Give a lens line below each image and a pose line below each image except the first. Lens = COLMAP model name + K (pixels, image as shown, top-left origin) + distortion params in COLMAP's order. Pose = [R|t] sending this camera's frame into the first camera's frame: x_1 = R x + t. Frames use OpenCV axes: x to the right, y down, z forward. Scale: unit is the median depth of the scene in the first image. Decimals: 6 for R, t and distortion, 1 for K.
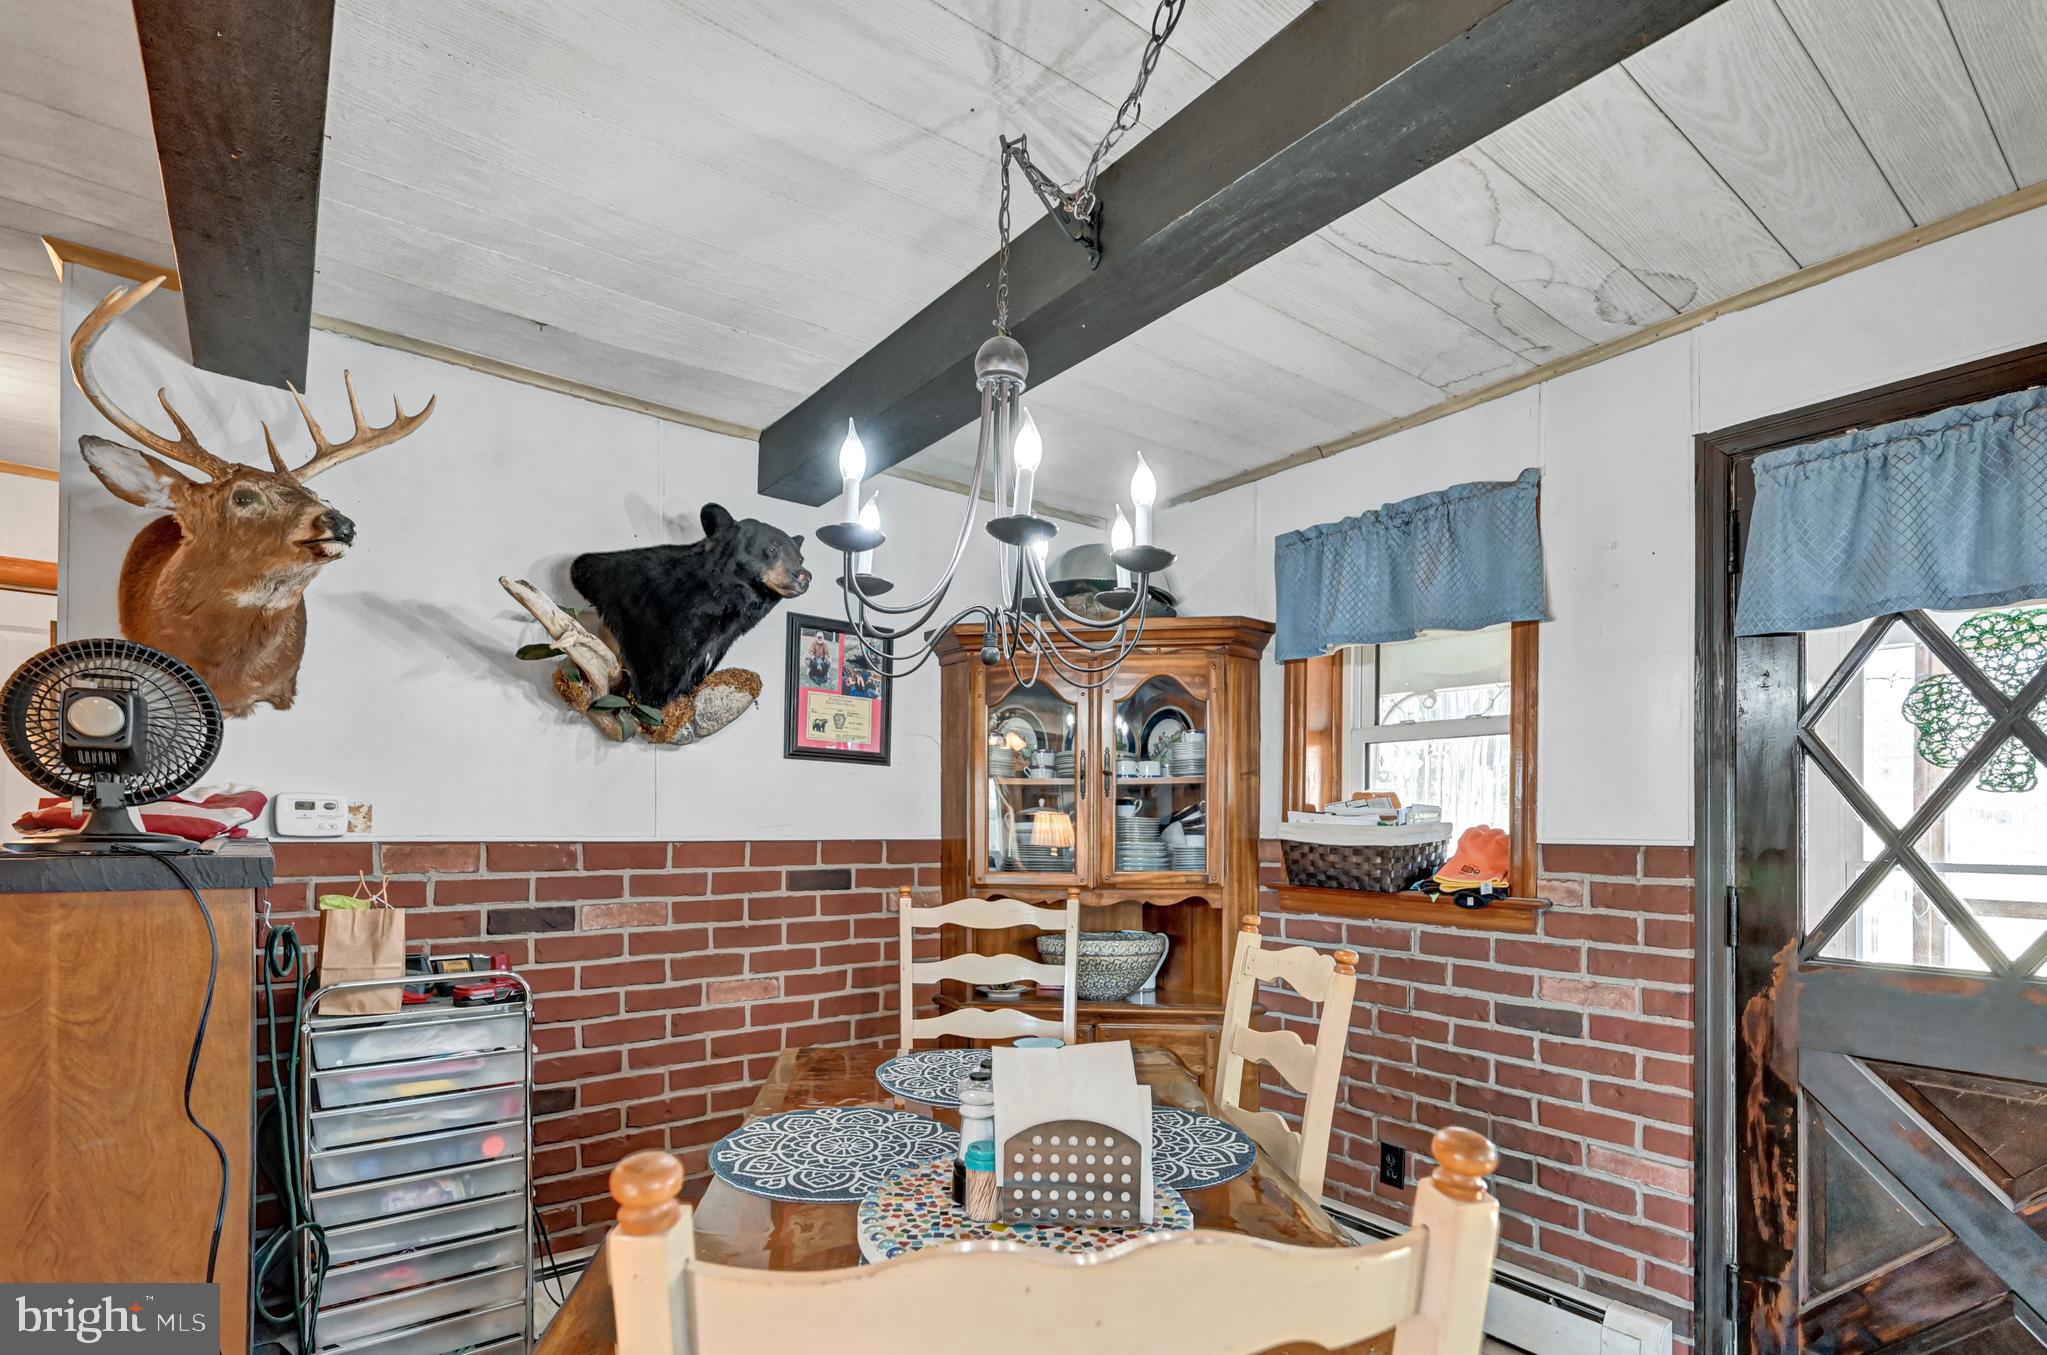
lens RADIAL K [[991.0, 0, 1028.4], [0, 991.0, 829.9], [0, 0, 1]] dist [0.001775, 0.000158]
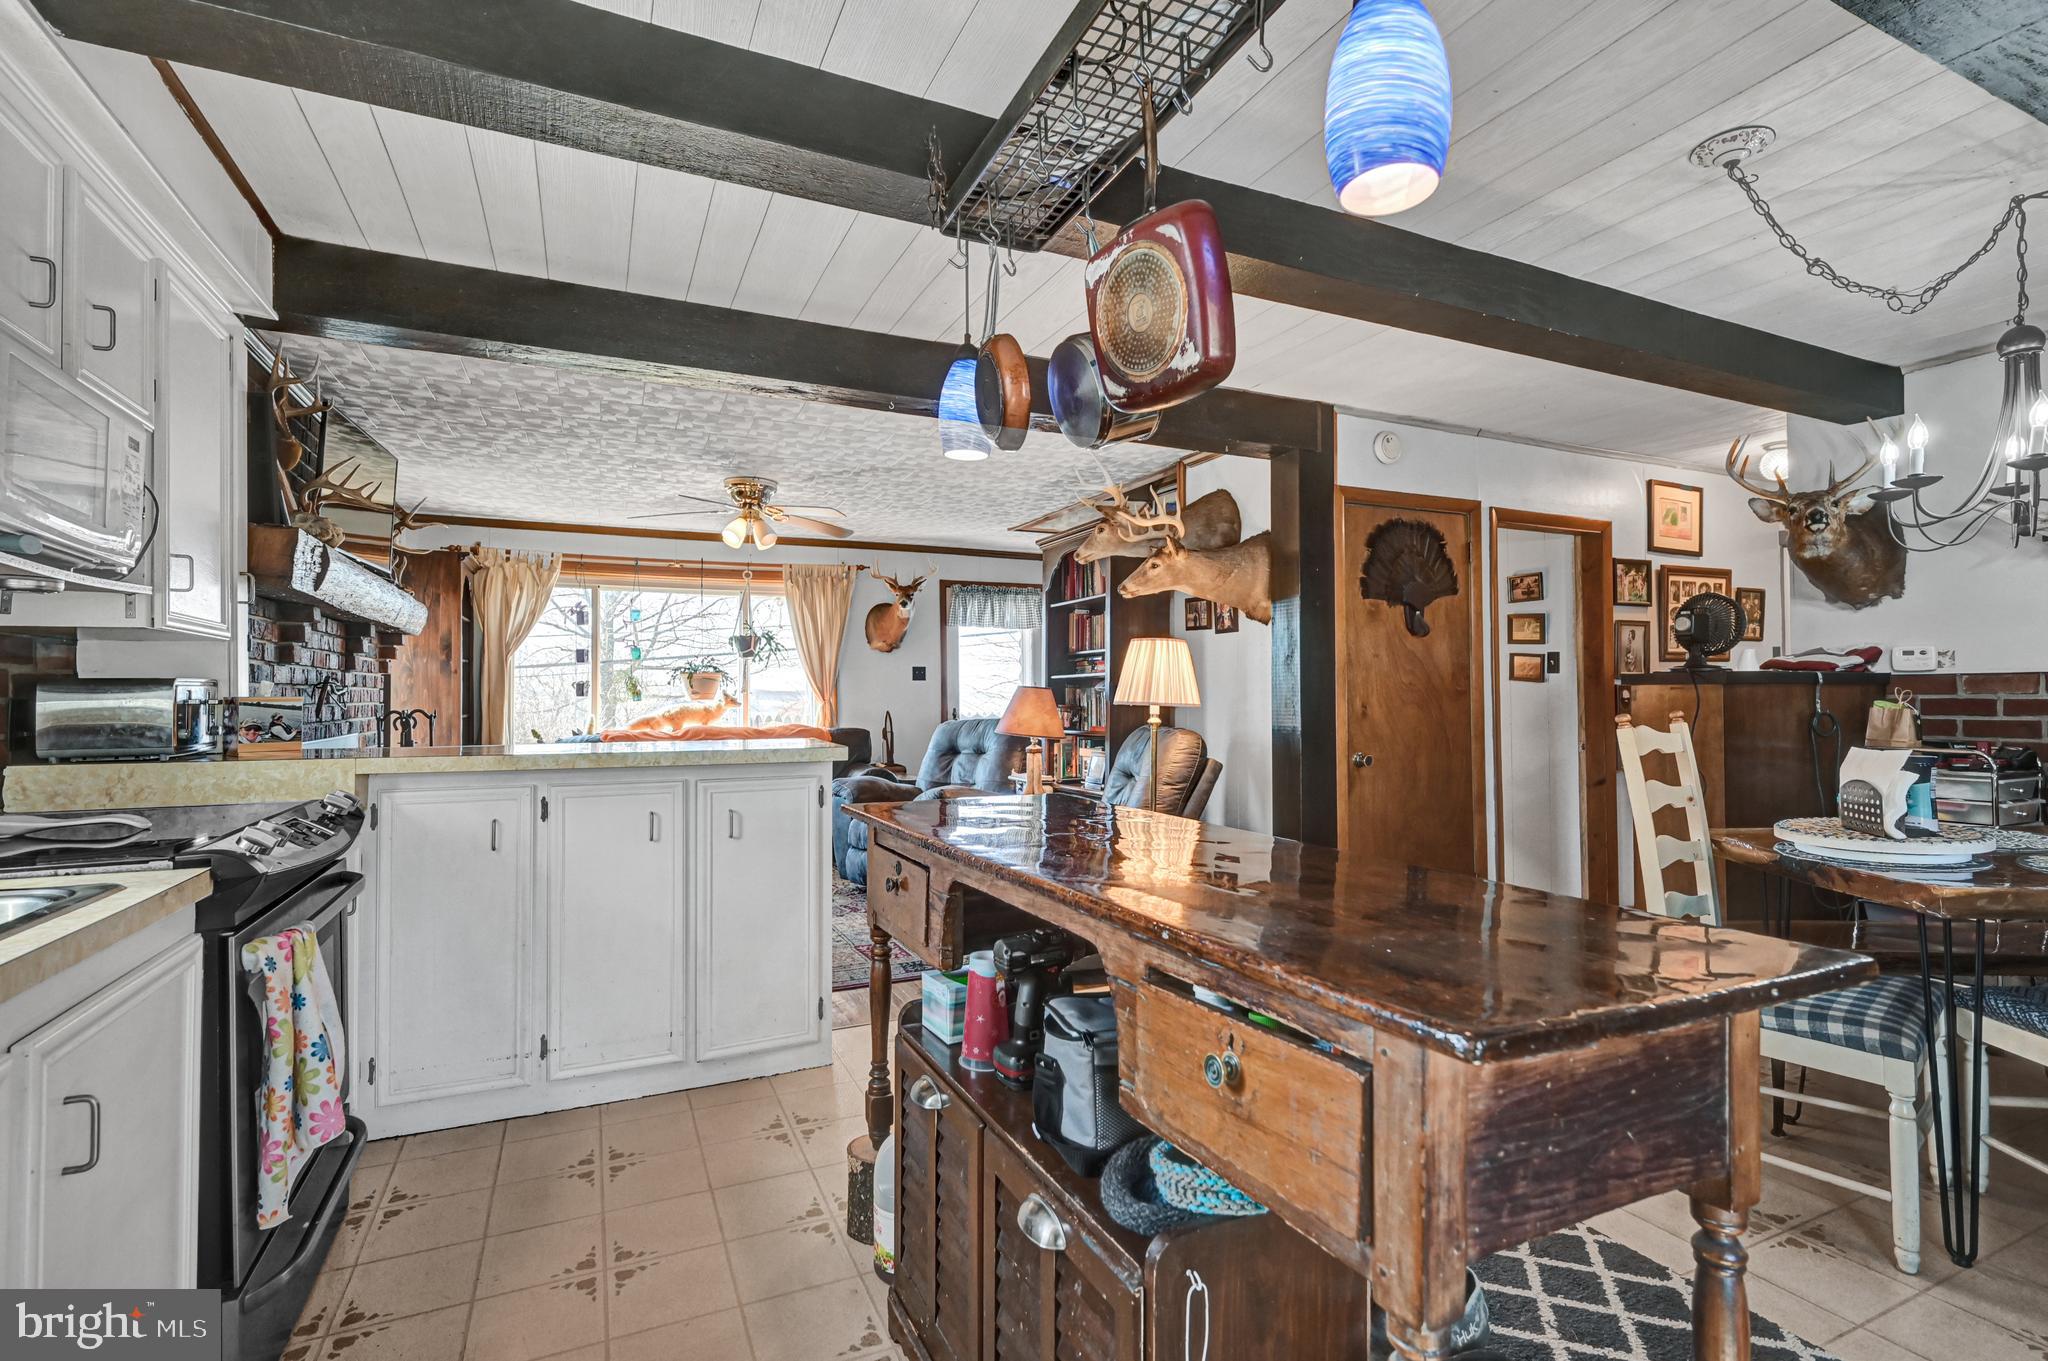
lens RADIAL K [[937.1, 0, 1012.6], [0, 937.1, 676.5], [0, 0, 1]] dist [0.000870, -0.000131]
pose [[-0.226033, -0.029364, -0.973677, 1.076199], [-0.003966, 0.999565, -0.029224, 0.062768], [0.974112, -0.002744, -0.226051, -0.127009]]
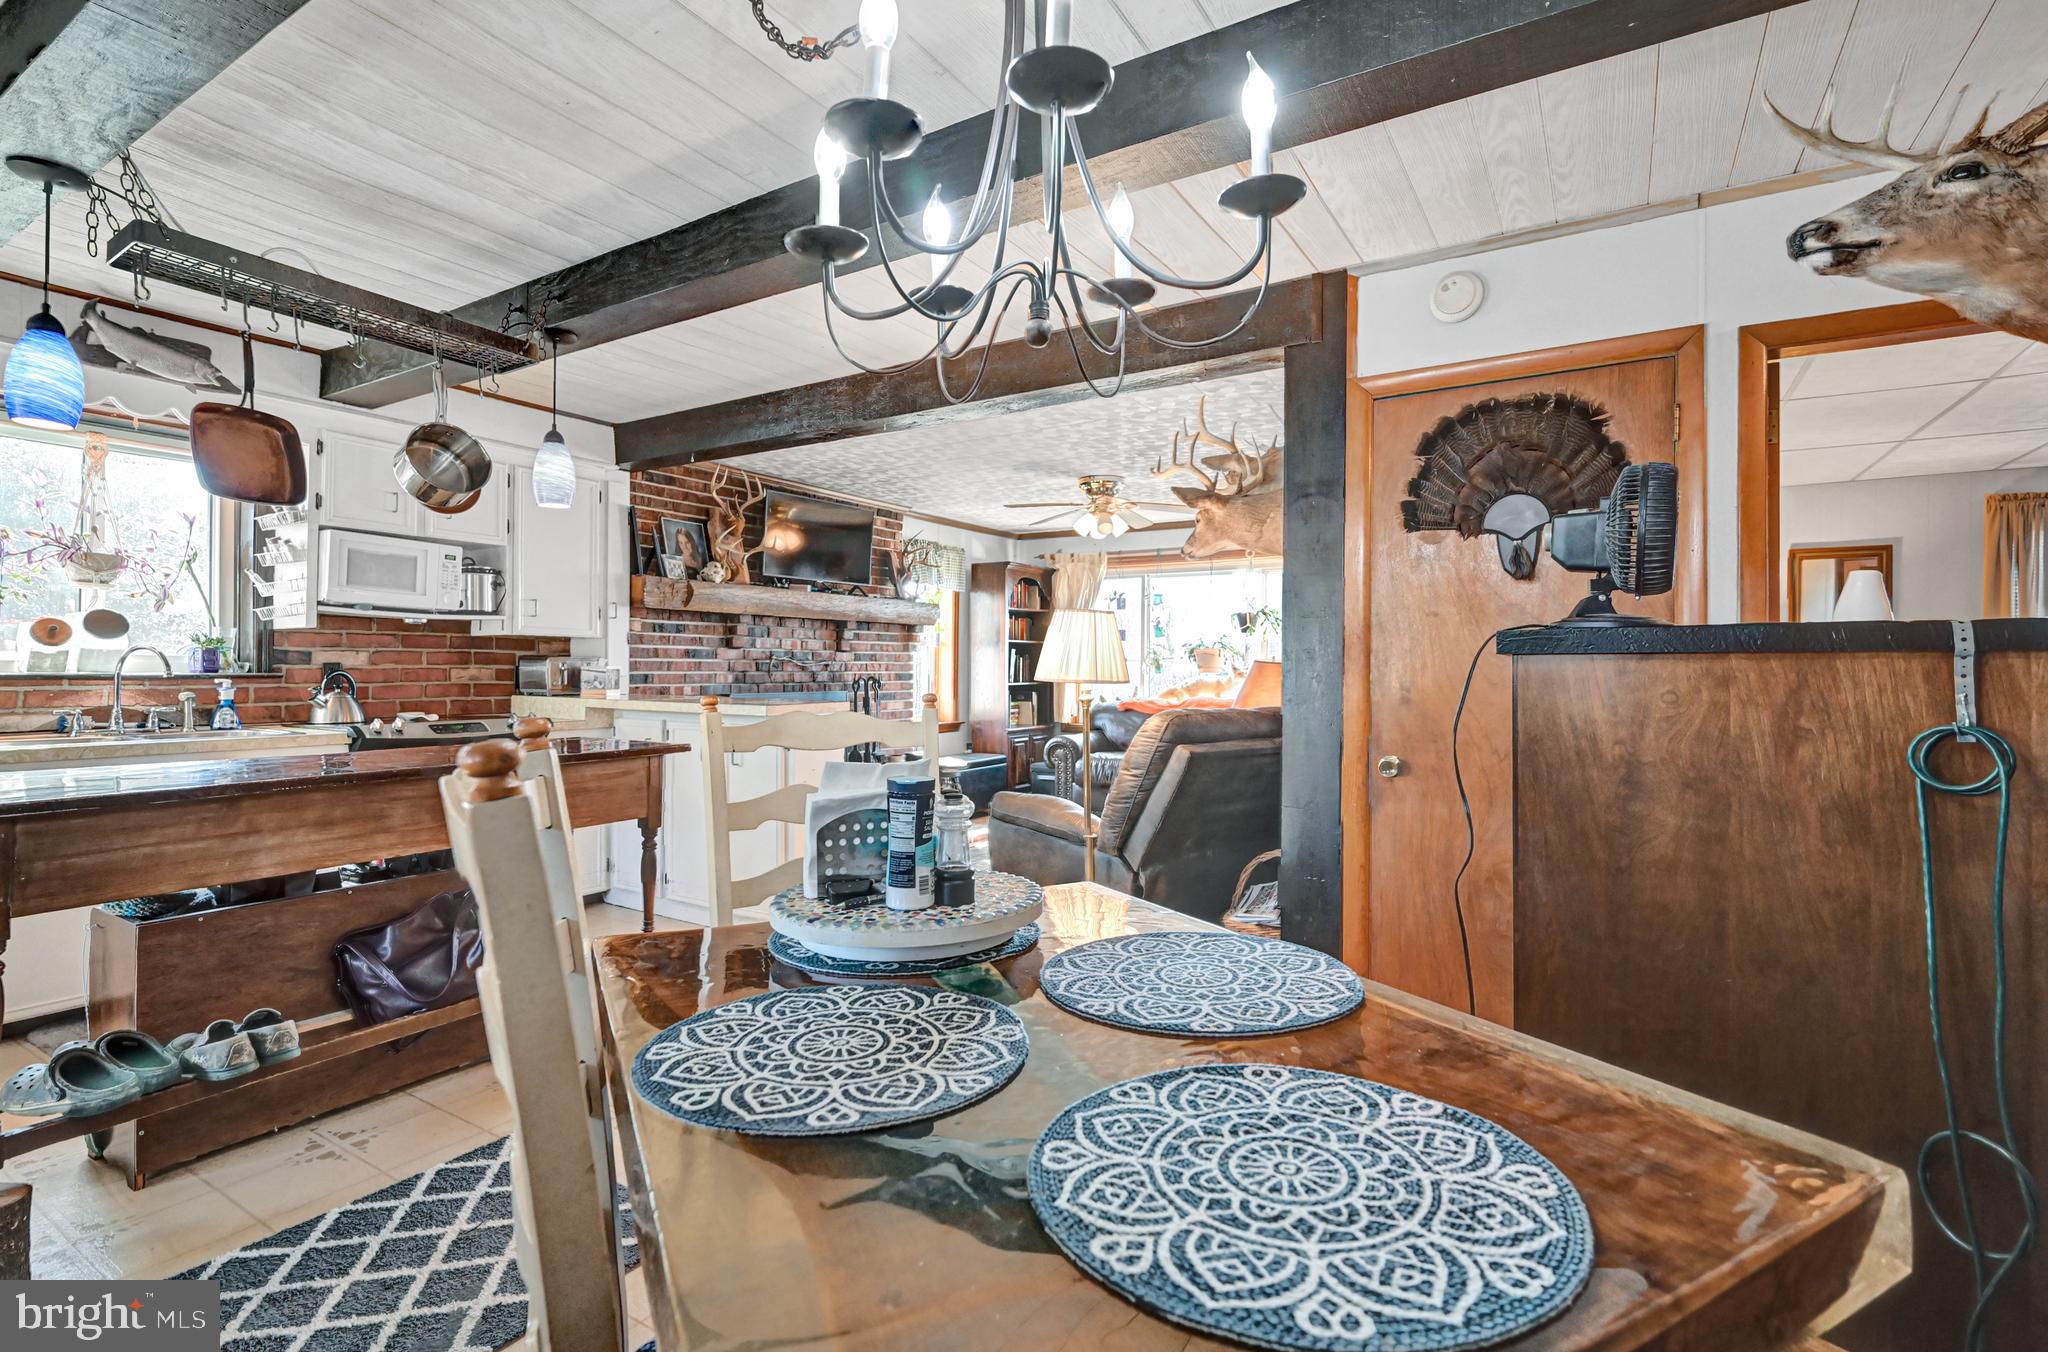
lens RADIAL K [[937.9, 0, 1028.4], [0, 937.9, 660.5], [0, 0, 1]] dist [0.001179, 0.000314]
pose [[-0.933260, -0.018484, -0.358726, 0.145138], [-0.016760, 0.999828, -0.007916, 0.046741], [0.358810, -0.001375, -0.933409, 1.019156]]
